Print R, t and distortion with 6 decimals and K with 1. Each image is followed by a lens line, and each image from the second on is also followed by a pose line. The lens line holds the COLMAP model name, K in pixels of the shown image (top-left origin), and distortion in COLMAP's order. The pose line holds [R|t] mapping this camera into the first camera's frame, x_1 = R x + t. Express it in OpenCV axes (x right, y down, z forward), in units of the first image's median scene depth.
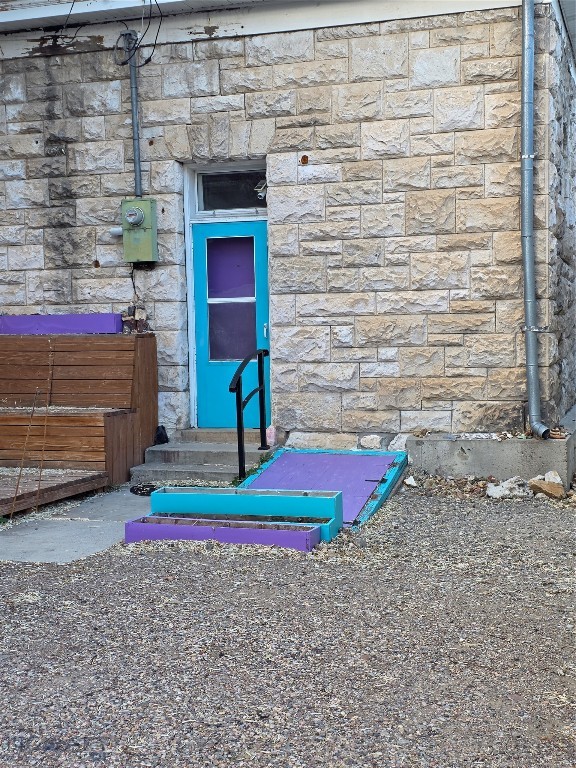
lens RADIAL K [[1096.5, 0, 289.7], [0, 1096.5, 399.7], [0, 0, 1]] dist [0.179455, -0.455479]
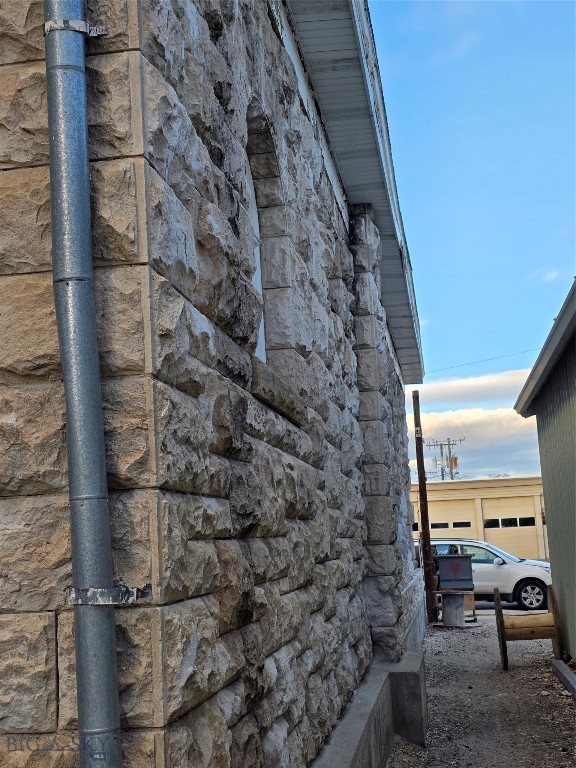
lens RADIAL K [[1096.5, 0, 289.7], [0, 1096.5, 399.7], [0, 0, 1]] dist [0.179455, -0.455479]
pose [[0.987108, -0.008268, 0.159841, 0.198372], [0.040704, 0.978798, -0.200740, -0.048350], [-0.154793, 0.204659, 0.966516, 0.628908]]
